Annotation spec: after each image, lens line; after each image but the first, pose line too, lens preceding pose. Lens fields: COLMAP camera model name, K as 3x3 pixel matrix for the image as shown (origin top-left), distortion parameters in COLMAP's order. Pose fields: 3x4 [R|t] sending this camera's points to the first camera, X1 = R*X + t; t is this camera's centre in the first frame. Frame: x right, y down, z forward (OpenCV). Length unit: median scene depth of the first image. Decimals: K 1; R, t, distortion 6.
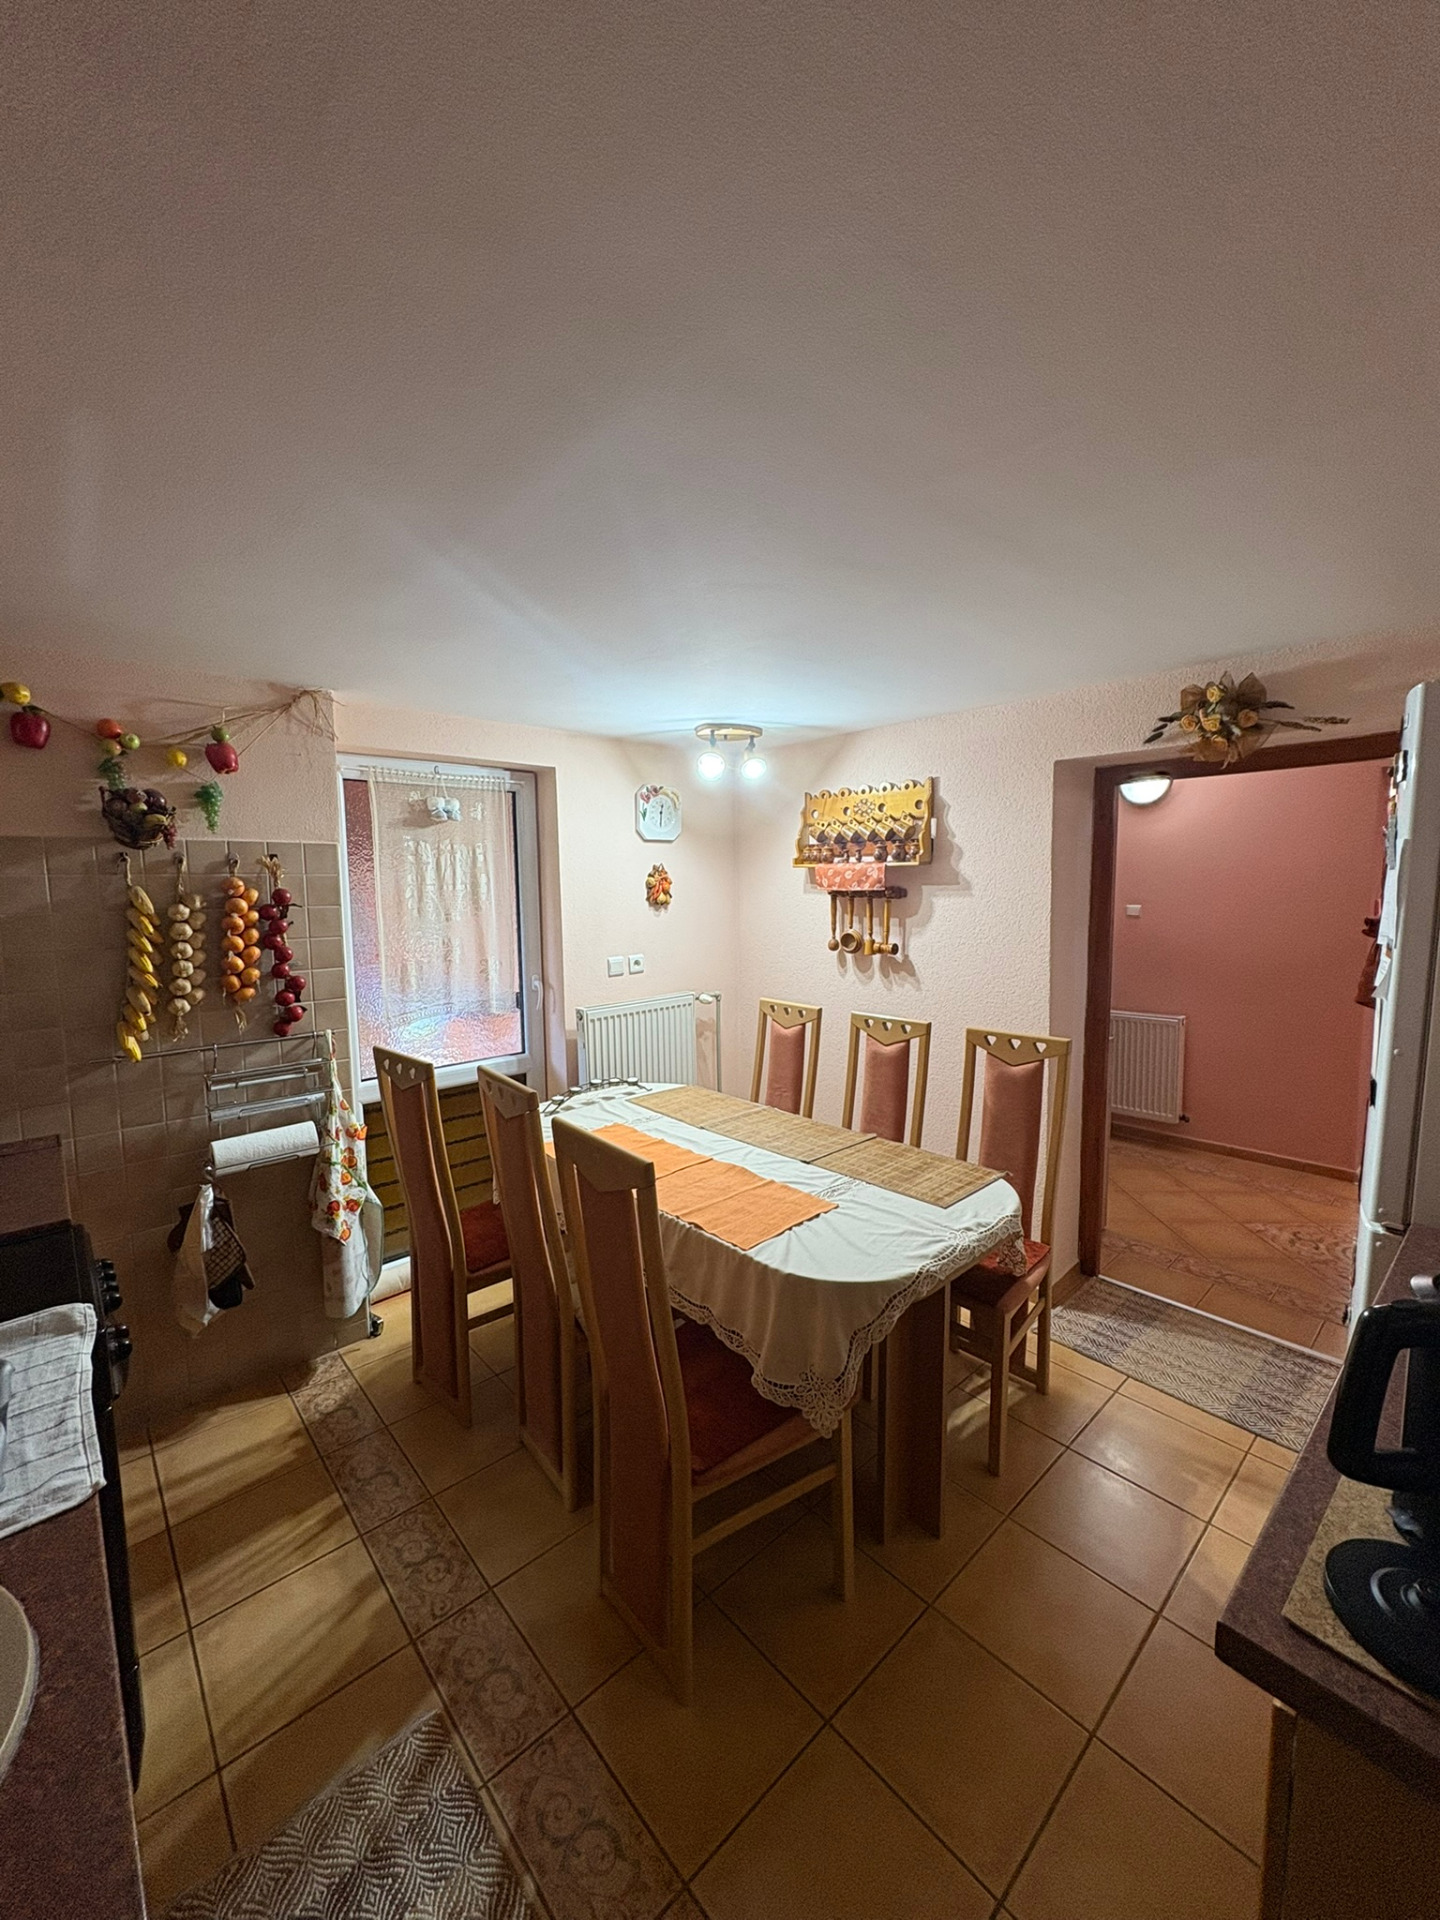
lens RADIAL K [[762.7, 0, 713.6], [0, 762.7, 957.8], [0, 0, 1]] dist [0.000605, 0.000440]
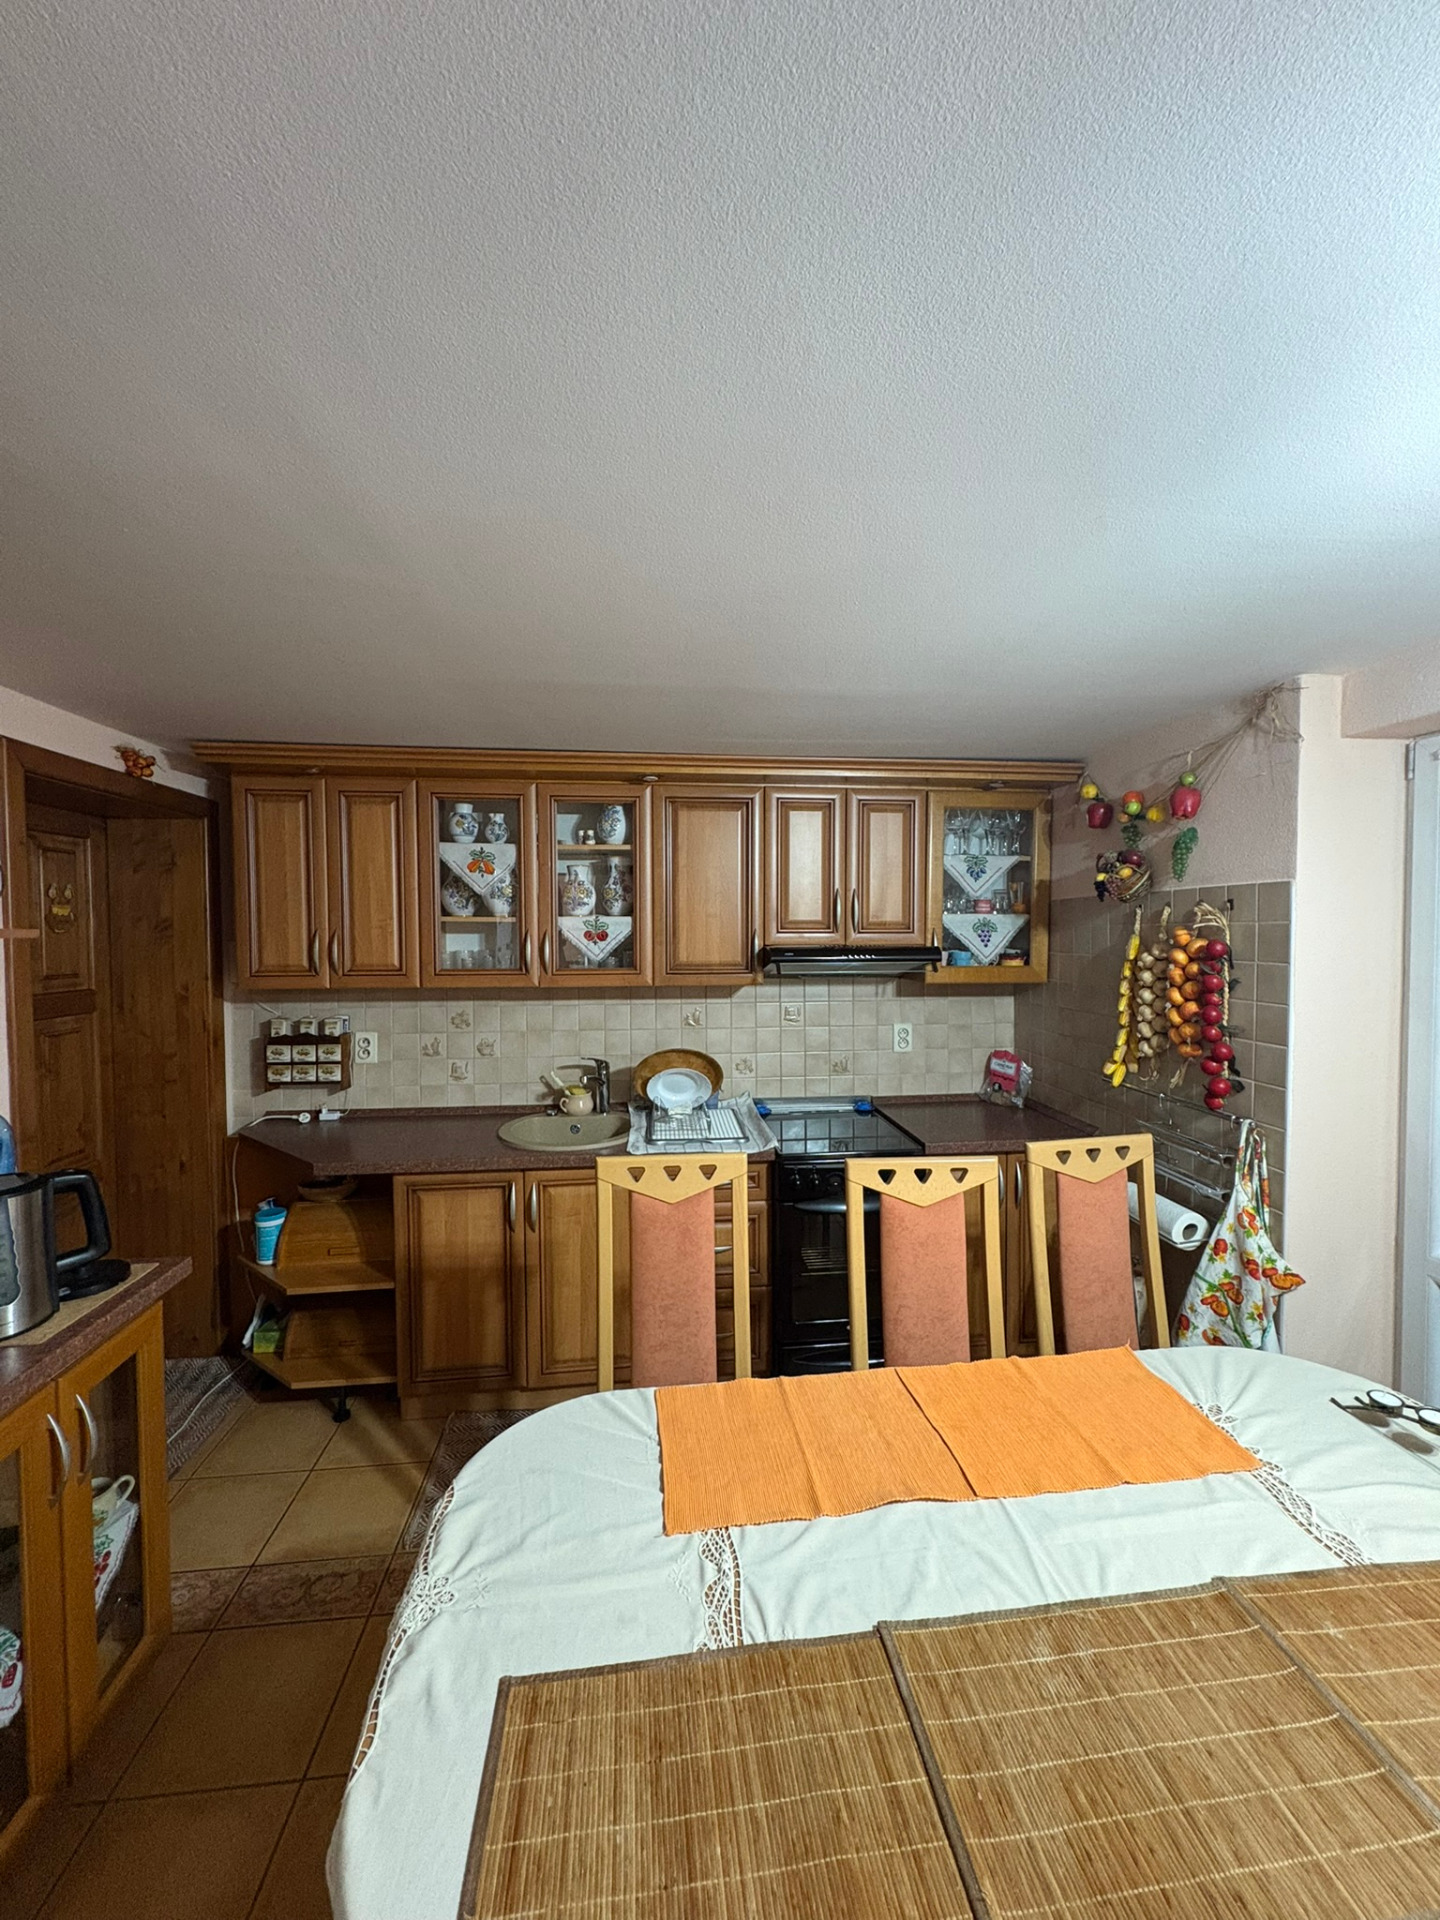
lens RADIAL K [[762.7, 0, 720.4], [0, 762.7, 959.0], [0, 0, 1]] dist [0.000605, 0.000440]
pose [[-0.580314, 0.037112, -0.813547, 0.489238], [-0.081934, 0.991232, 0.103663, -0.120192], [0.810261, 0.126814, -0.572185, 1.110813]]
